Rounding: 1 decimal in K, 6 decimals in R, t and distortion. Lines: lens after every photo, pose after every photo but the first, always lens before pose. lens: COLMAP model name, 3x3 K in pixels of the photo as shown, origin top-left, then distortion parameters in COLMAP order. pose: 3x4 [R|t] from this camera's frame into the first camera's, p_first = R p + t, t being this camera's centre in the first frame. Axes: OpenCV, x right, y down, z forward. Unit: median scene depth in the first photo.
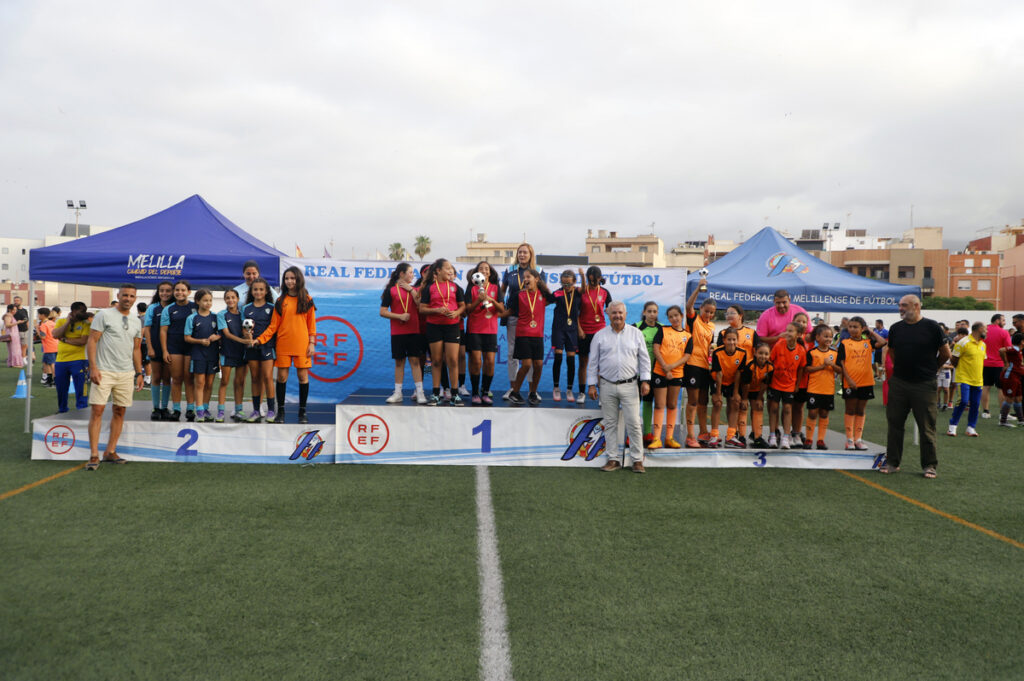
lens RADIAL K [[946.0, 0, 519.1], [0, 946.0, 342.8], [0, 0, 1]] dist [0.012835, 0.057577]
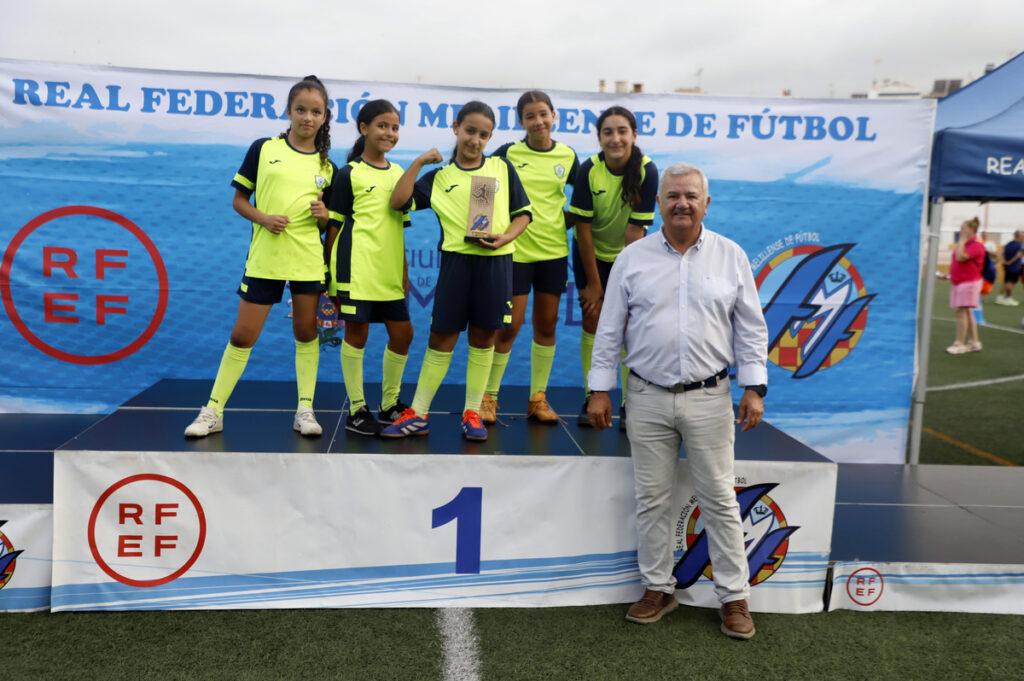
lens RADIAL K [[1245.3, 0, 509.5], [0, 1245.3, 344.8], [0, 0, 1]] dist [0.142080, 0.030640]
pose [[0.999693, 0.007049, 0.023735, -0.038633], [-0.008826, 0.997097, 0.075626, -0.016340], [-0.023133, -0.075813, 0.996854, 0.641705]]
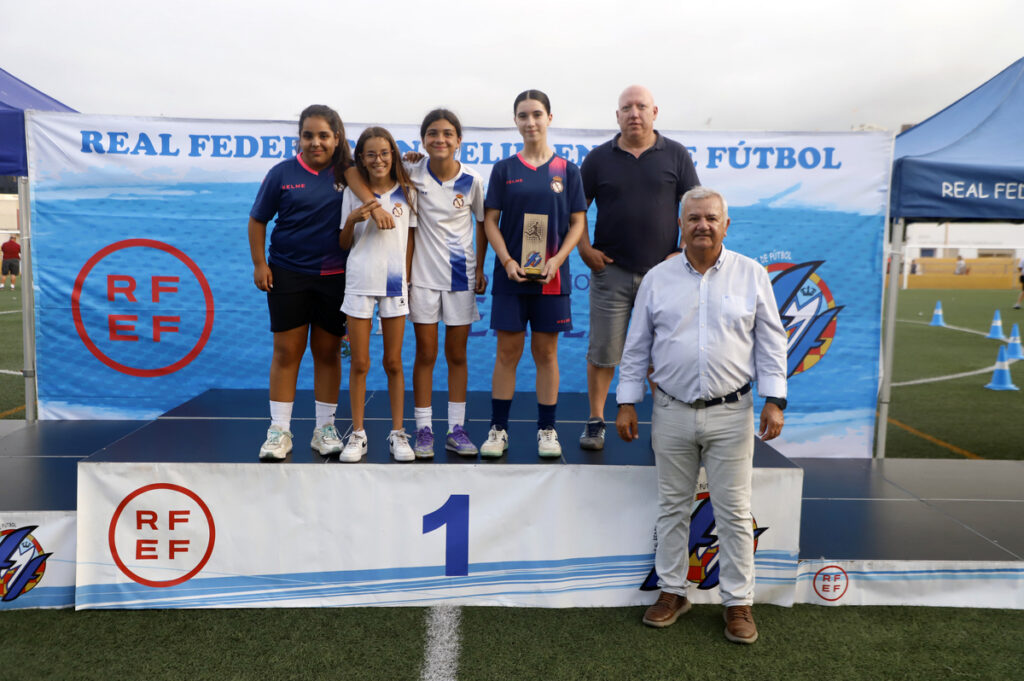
lens RADIAL K [[983.3, 0, 516.0], [0, 983.3, 337.0], [0, 0, 1]] dist [0.058619, 0.003570]
pose [[0.999605, -0.004300, -0.027785, 0.003358], [0.006264, 0.997458, 0.070974, -0.019374], [0.027409, -0.071120, 0.997091, 0.738151]]
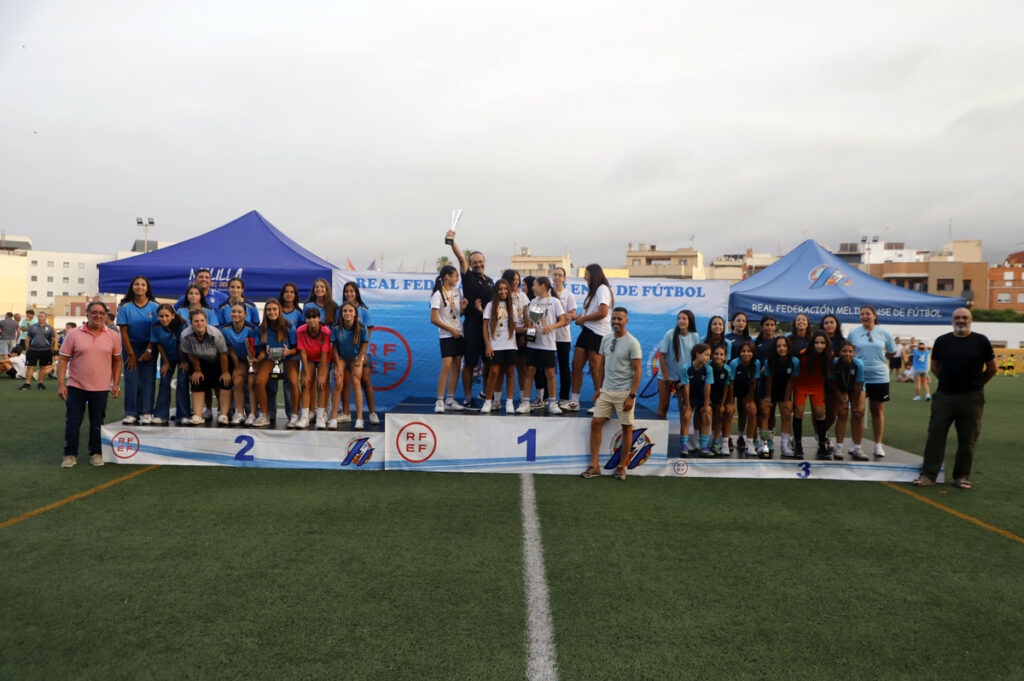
lens RADIAL K [[909.6, 0, 511.0], [0, 909.6, 343.1], [0, 0, 1]] dist [0.001314, 0.051022]
pose [[0.998509, 0.003072, -0.054502, -0.003976], [-0.003647, 0.999939, -0.010442, -0.001021], [0.054466, 0.010625, 0.998459, 0.023621]]
